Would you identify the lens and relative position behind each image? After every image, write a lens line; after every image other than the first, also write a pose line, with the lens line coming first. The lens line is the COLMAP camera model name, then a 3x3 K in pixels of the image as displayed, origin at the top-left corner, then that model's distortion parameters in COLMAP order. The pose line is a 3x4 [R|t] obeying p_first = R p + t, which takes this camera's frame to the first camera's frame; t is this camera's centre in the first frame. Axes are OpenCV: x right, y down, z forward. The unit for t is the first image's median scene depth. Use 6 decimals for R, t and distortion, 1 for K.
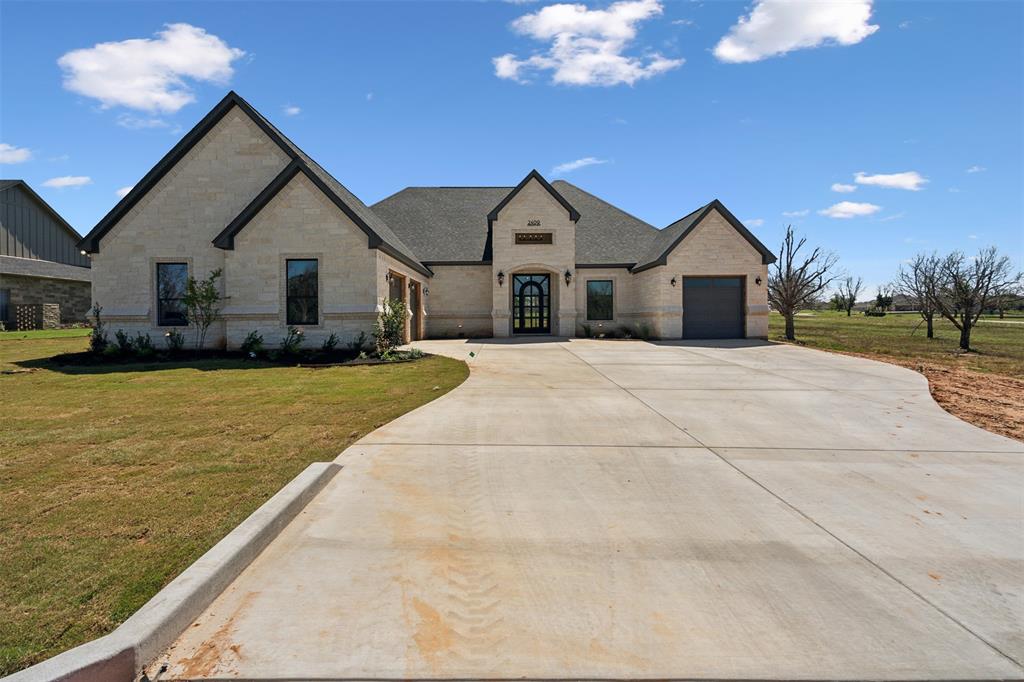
lens RADIAL K [[484.1, 0, 512.2], [0, 484.1, 338.1], [0, 0, 1]] dist [-0.000678, 0.000369]
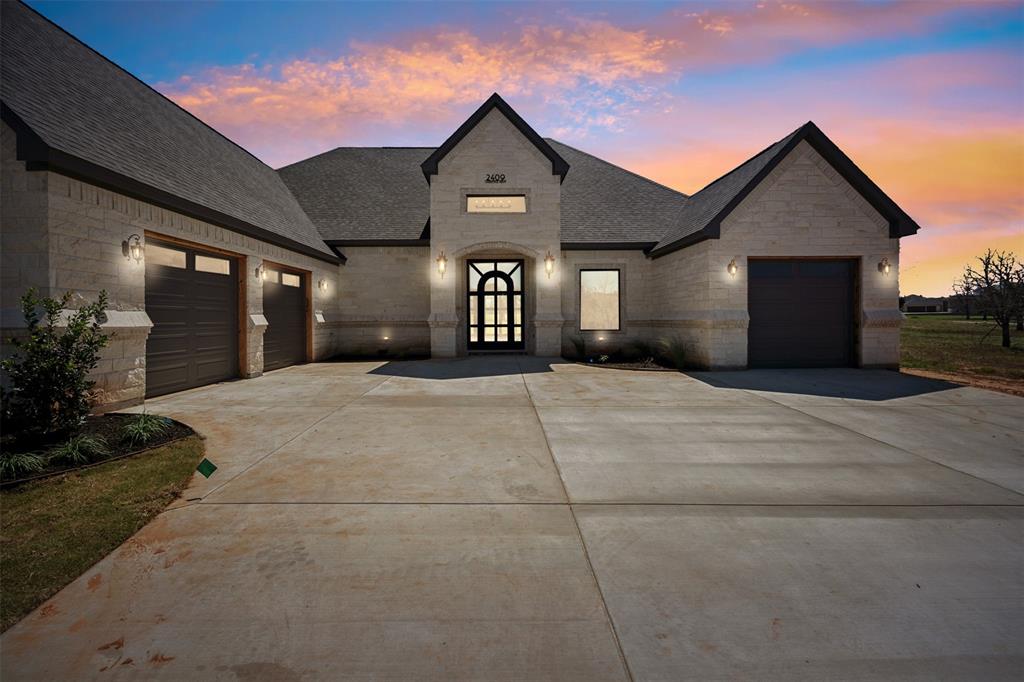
lens RADIAL K [[484.1, 0, 488.3], [0, 484.1, 315.8], [0, 0, 1]] dist [-0.000678, 0.000369]
pose [[0.999053, 0.004887, -0.043232, 0.062100], [-0.006786, 0.999013, -0.043899, -0.028570], [0.042975, 0.044151, 0.998100, 0.361943]]
